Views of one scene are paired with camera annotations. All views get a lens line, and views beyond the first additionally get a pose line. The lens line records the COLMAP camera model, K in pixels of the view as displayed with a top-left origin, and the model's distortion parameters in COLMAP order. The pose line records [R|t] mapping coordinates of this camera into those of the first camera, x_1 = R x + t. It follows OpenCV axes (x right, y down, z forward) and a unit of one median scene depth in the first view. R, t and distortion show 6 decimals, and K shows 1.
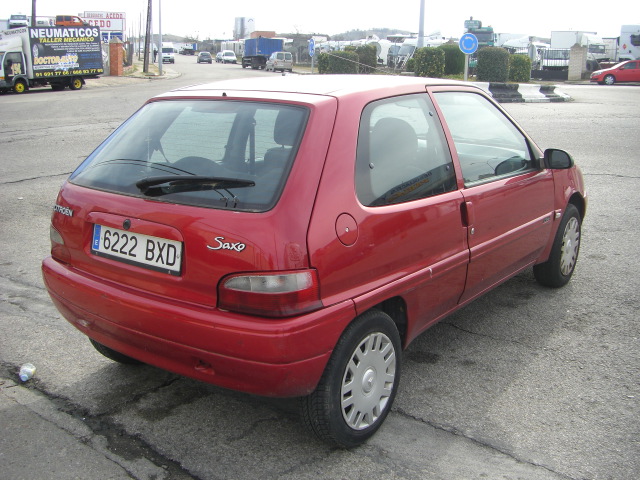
lens RADIAL K [[722.3, 0, 320.0], [0, 722.3, 240.0], [0, 0, 1]] dist [-0.180977, 0.118199]
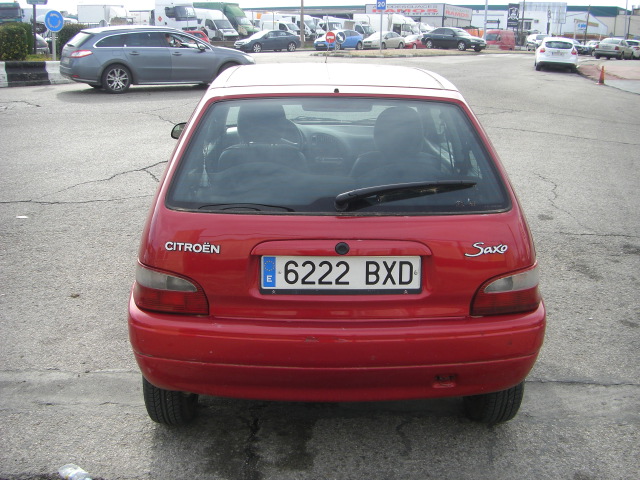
lens RADIAL K [[722.3, 0, 320.0], [0, 722.3, 240.0], [0, 0, 1]] dist [-0.180977, 0.118199]
pose [[0.788127, -0.161963, 0.593821, -0.776465], [0.140442, 0.986629, 0.082704, -0.103574], [-0.599276, 0.018216, 0.800335, 0.316246]]
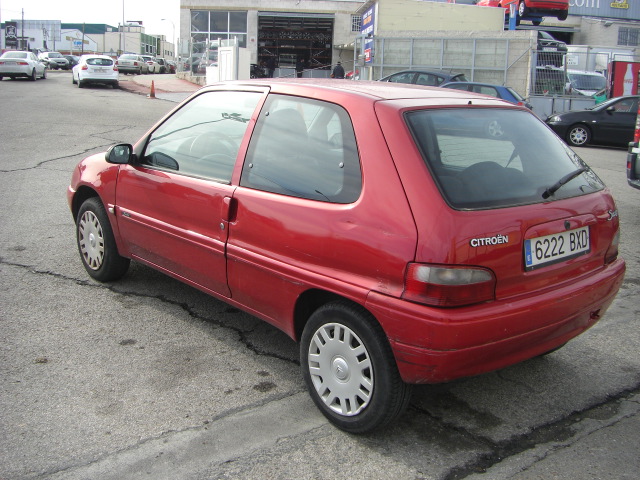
lens RADIAL K [[722.3, 0, 320.0], [0, 722.3, 240.0], [0, 0, 1]] dist [-0.180977, 0.118199]
pose [[0.211070, -0.224208, 0.951410, -1.344890], [0.204179, 0.961979, 0.181402, -0.265391], [-0.955908, 0.155969, 0.248823, 1.062165]]
